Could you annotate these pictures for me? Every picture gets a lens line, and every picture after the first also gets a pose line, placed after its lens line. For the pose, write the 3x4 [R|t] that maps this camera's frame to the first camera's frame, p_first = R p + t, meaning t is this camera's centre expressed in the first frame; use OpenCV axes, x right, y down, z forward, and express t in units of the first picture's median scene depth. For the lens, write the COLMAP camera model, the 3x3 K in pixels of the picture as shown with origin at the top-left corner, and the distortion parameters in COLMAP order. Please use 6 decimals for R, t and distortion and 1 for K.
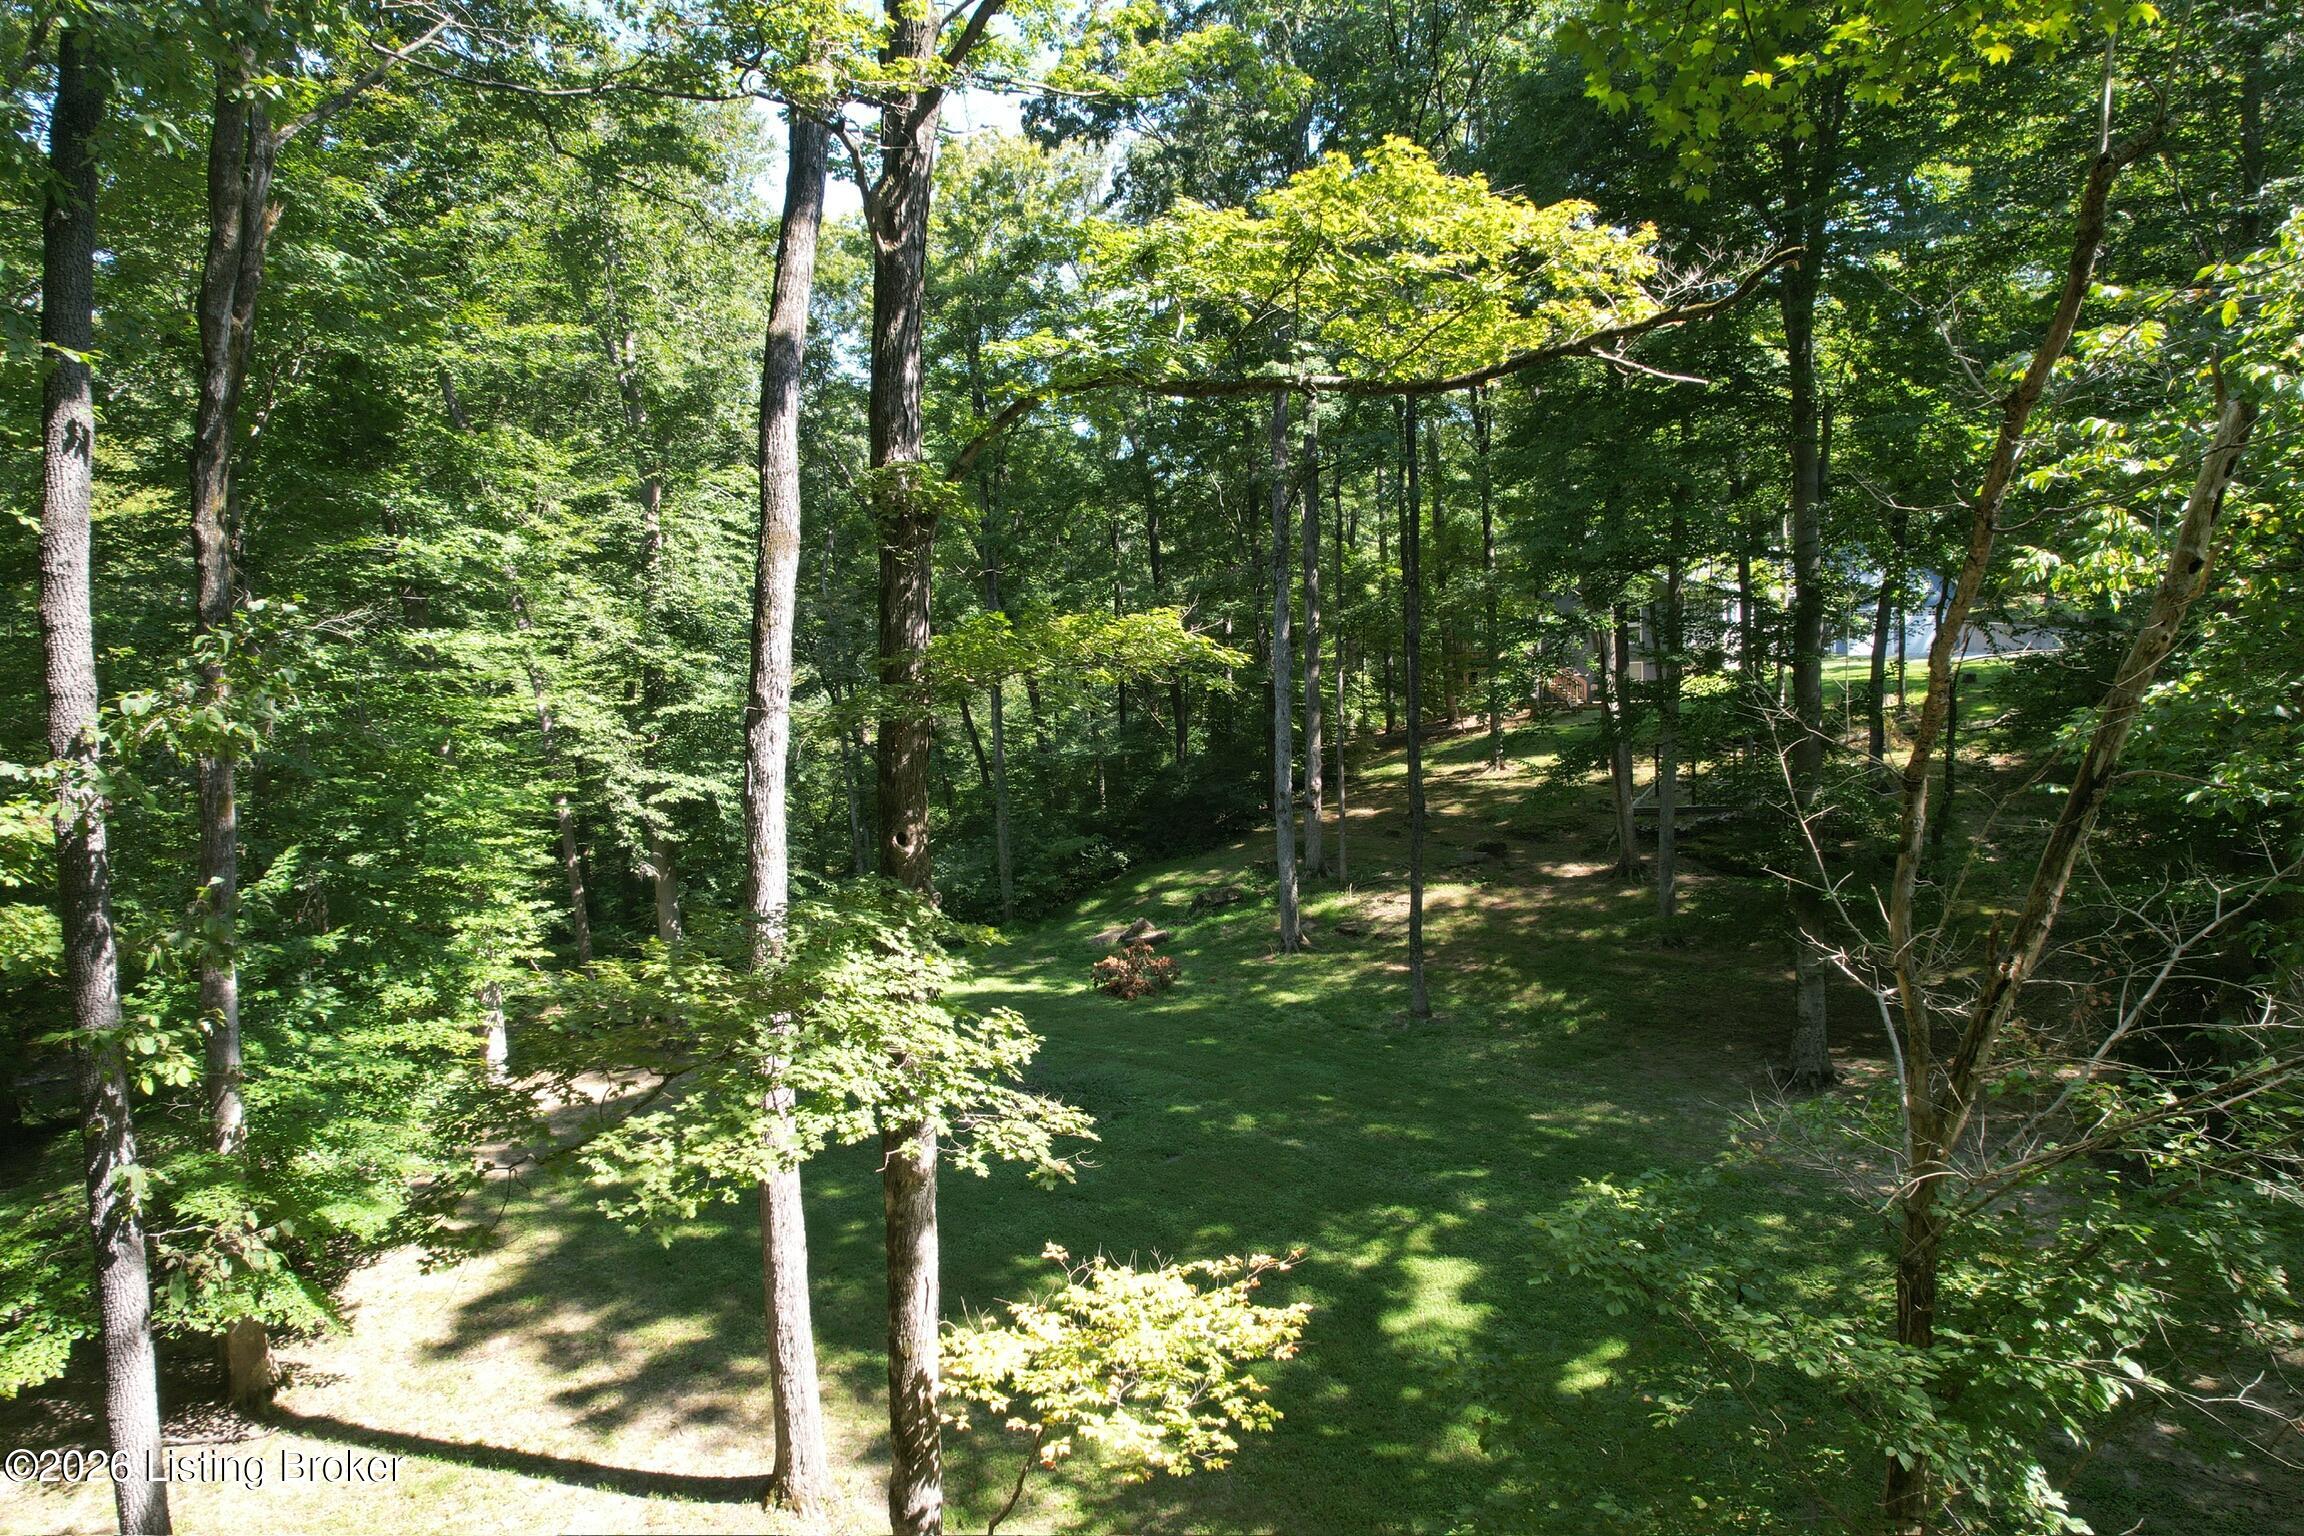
lens RADIAL K [[1491.5, 0, 1156.0], [0, 1491.5, 772.0], [0, 0, 1]] dist [-0.067258, 0.063673]
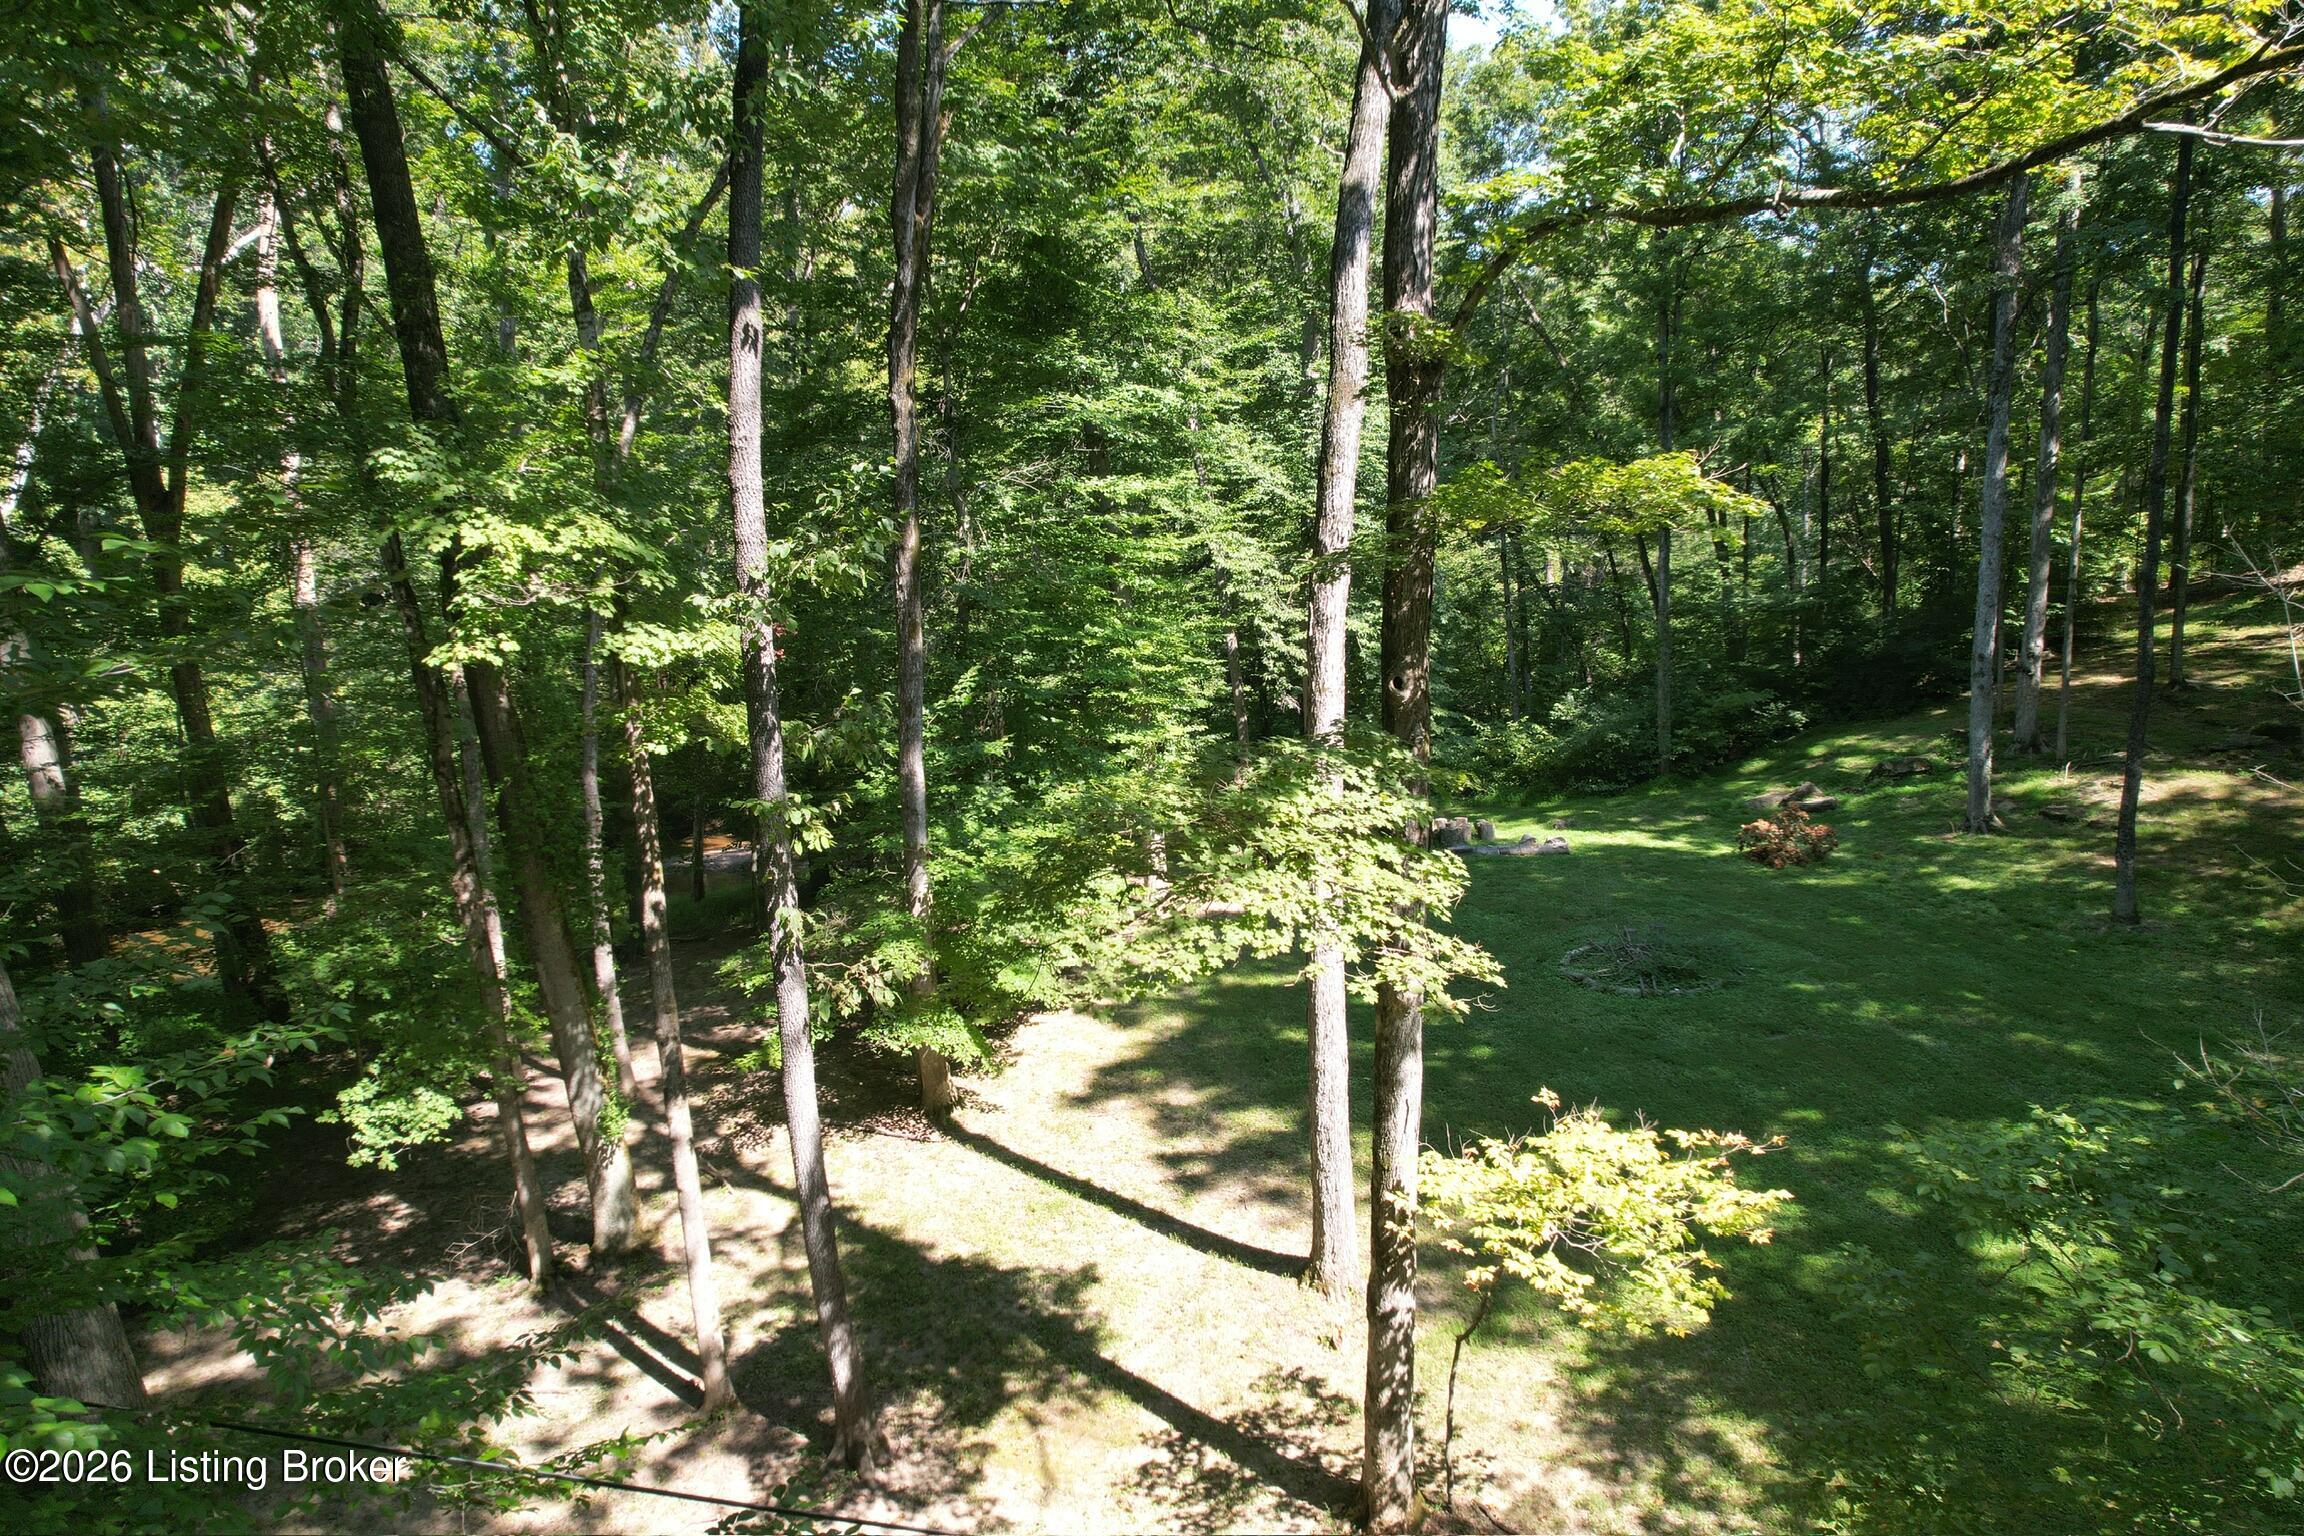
lens RADIAL K [[1491.5, 0, 1156.0], [0, 1491.5, 772.0], [0, 0, 1]] dist [-0.067258, 0.063673]
pose [[0.887507, 0.074380, -0.454752, 0.102699], [-0.025504, 0.993303, 0.112690, -0.004037], [0.460089, -0.088415, 0.883460, 0.000458]]
